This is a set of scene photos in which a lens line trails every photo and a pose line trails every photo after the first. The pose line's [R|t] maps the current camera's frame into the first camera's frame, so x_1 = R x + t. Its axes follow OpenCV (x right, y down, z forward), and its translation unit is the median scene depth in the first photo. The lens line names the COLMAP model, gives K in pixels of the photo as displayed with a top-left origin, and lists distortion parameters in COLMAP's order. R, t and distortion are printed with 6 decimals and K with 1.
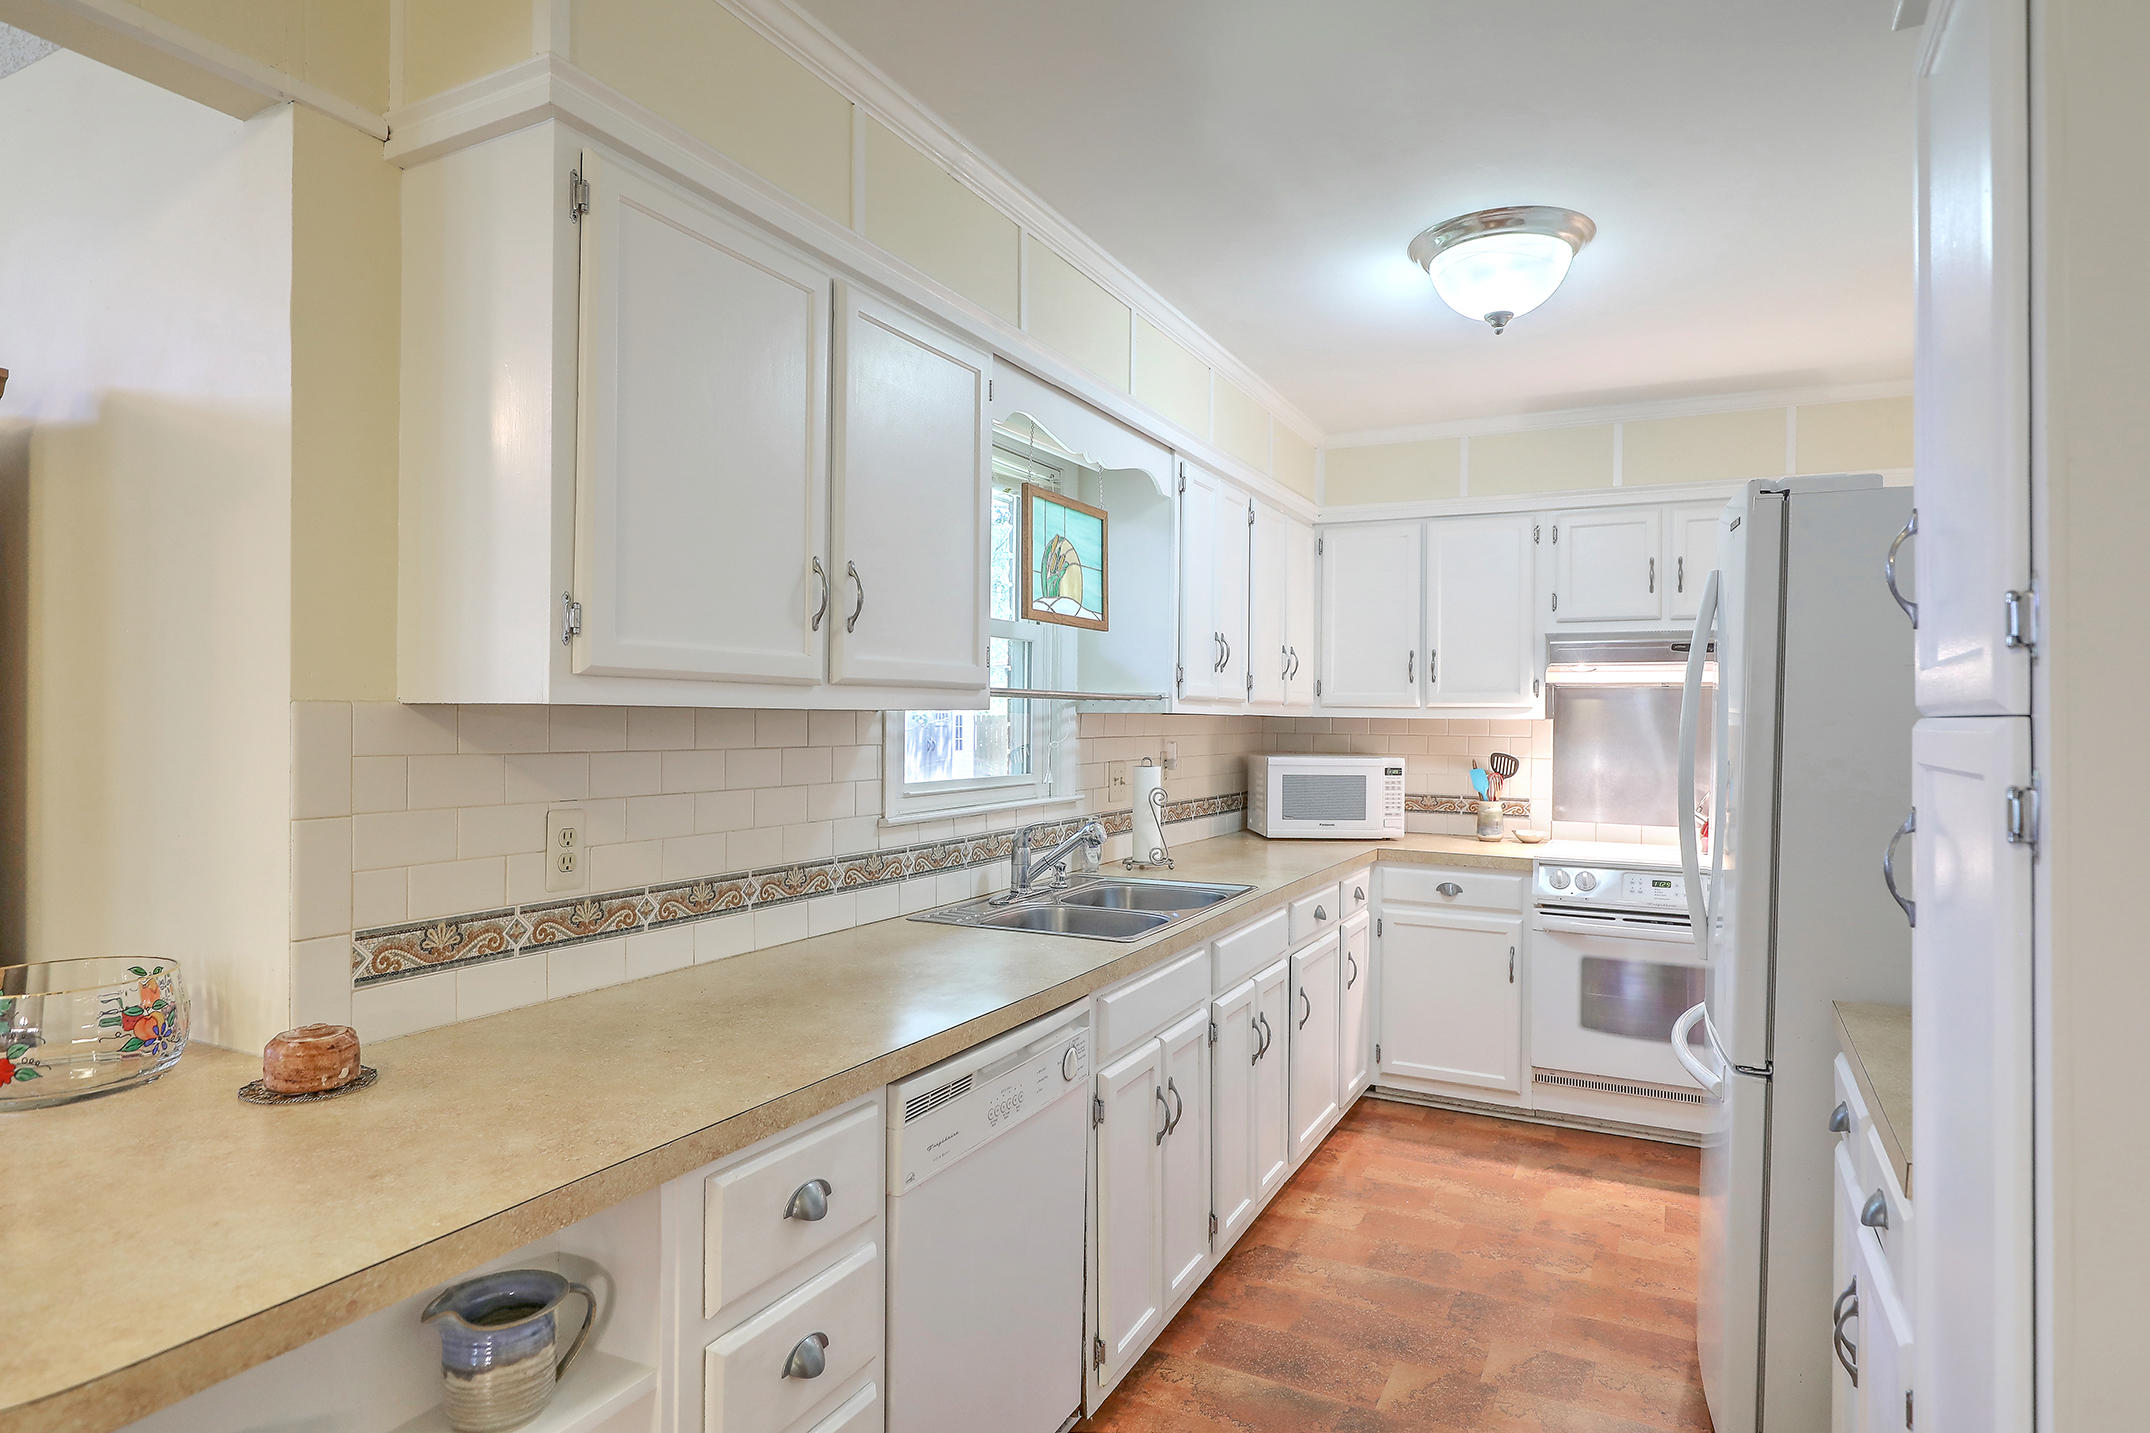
lens RADIAL K [[1197.8, 0, 1085.1], [0, 1197.8, 715.9], [0, 0, 1]] dist [0.004818, 0.000547]
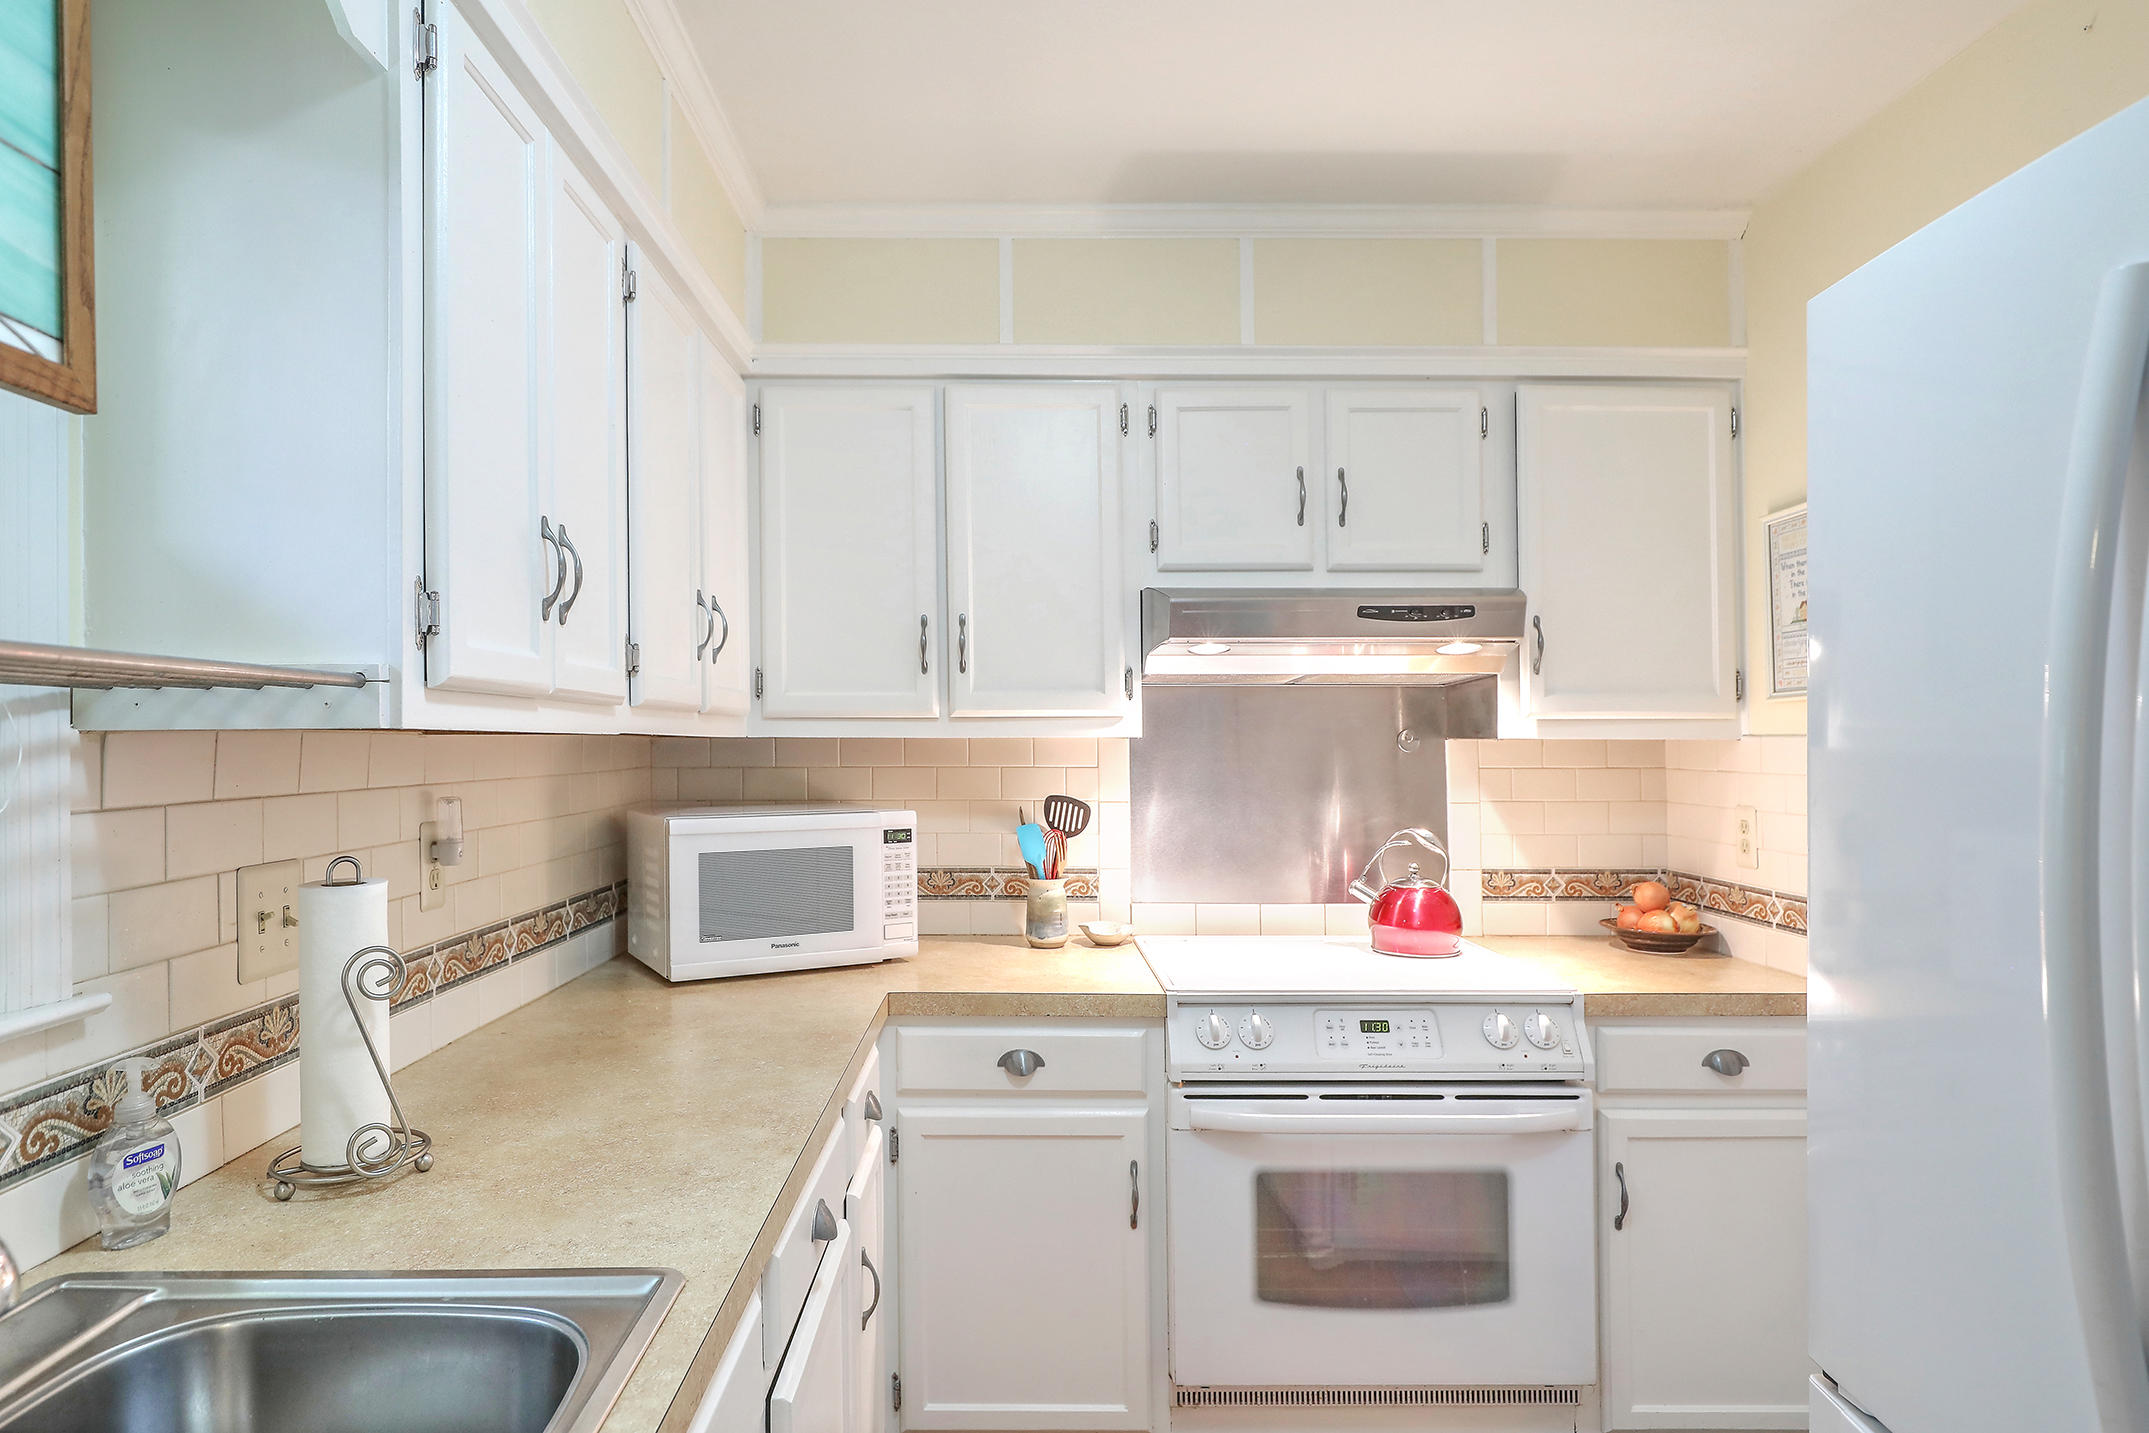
lens RADIAL K [[1195.6, 0, 888.3], [0, 1195.6, 770.3], [0, 0, 1]] dist [0.001096, 0.000045]
pose [[0.935670, -0.020063, 0.352307, 0.063284], [0.010549, 0.999527, 0.028903, 0.000865], [-0.352720, -0.023327, 0.935438, 0.502507]]
